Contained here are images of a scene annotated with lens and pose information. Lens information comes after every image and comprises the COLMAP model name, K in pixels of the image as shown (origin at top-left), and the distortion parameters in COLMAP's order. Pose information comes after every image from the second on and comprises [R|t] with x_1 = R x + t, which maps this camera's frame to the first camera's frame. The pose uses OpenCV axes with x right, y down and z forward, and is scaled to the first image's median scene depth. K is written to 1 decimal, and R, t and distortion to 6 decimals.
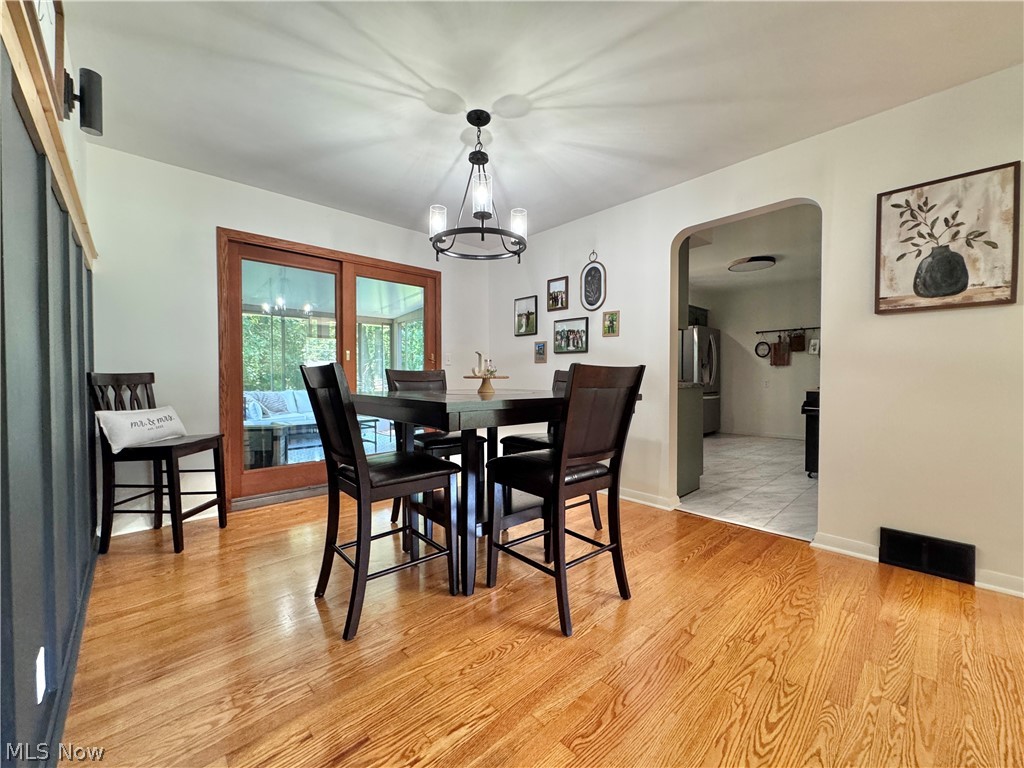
lens RADIAL K [[408.3, 0, 512.0], [0, 408.3, 384.0], [0, 0, 1]] dist [-0.002158, 0.000146]
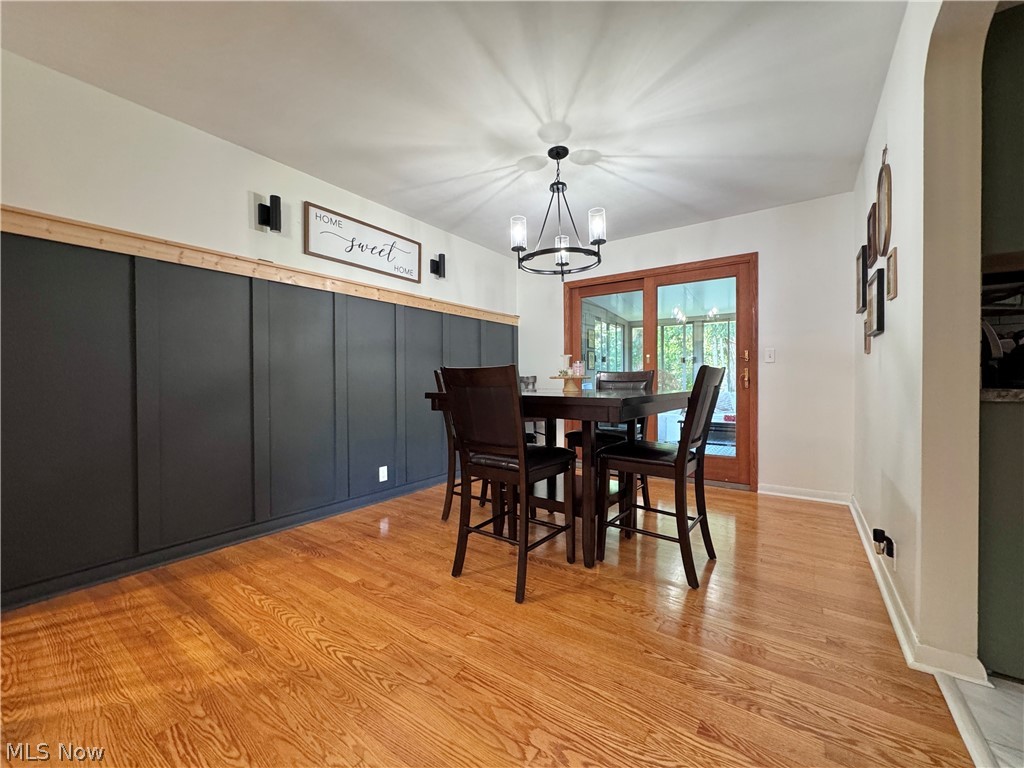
lens RADIAL K [[408.3, 0, 512.0], [0, 408.3, 384.0], [0, 0, 1]] dist [-0.002158, 0.000146]
pose [[0.202927, 0.011970, -0.979121, 1.057957], [-0.015249, 0.999843, 0.009063, -0.008203], [0.979075, 0.013092, 0.203078, 0.666670]]
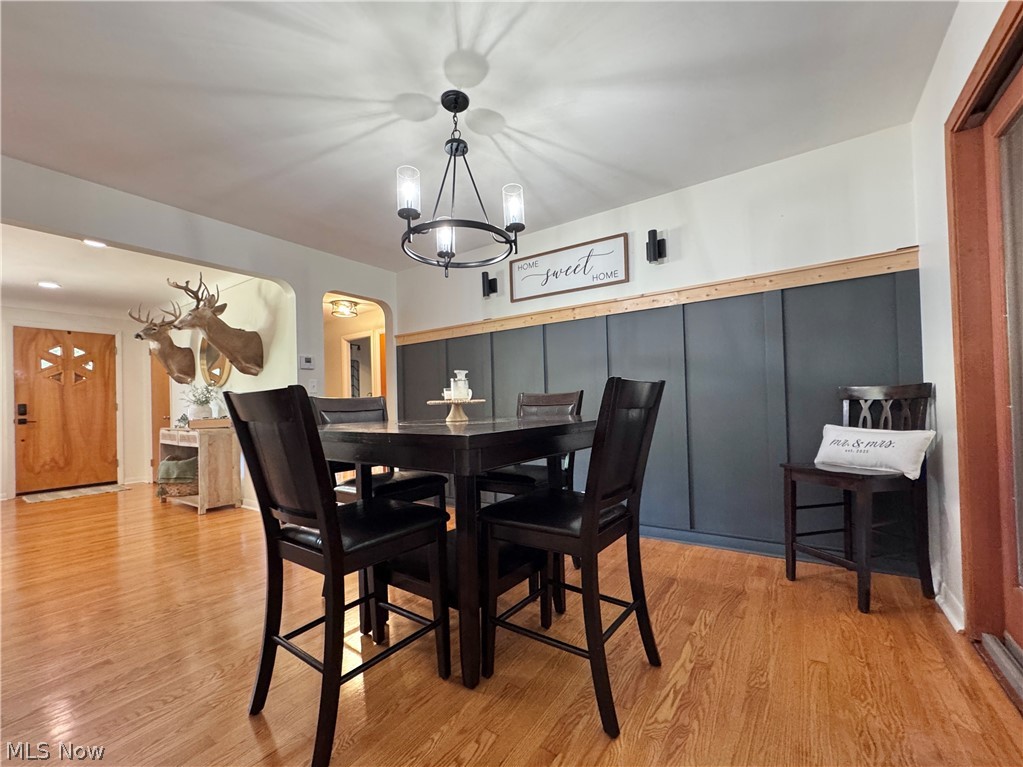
lens RADIAL K [[426.5, 0, 512.9], [0, 426.5, 396.1], [0, 0, 1]] dist [-0.001770, -0.000108]
pose [[-0.973371, 0.026101, -0.227743, 0.021703], [0.026586, 0.999646, 0.000937, -0.030657], [0.227687, -0.005142, -0.973721, 1.955489]]
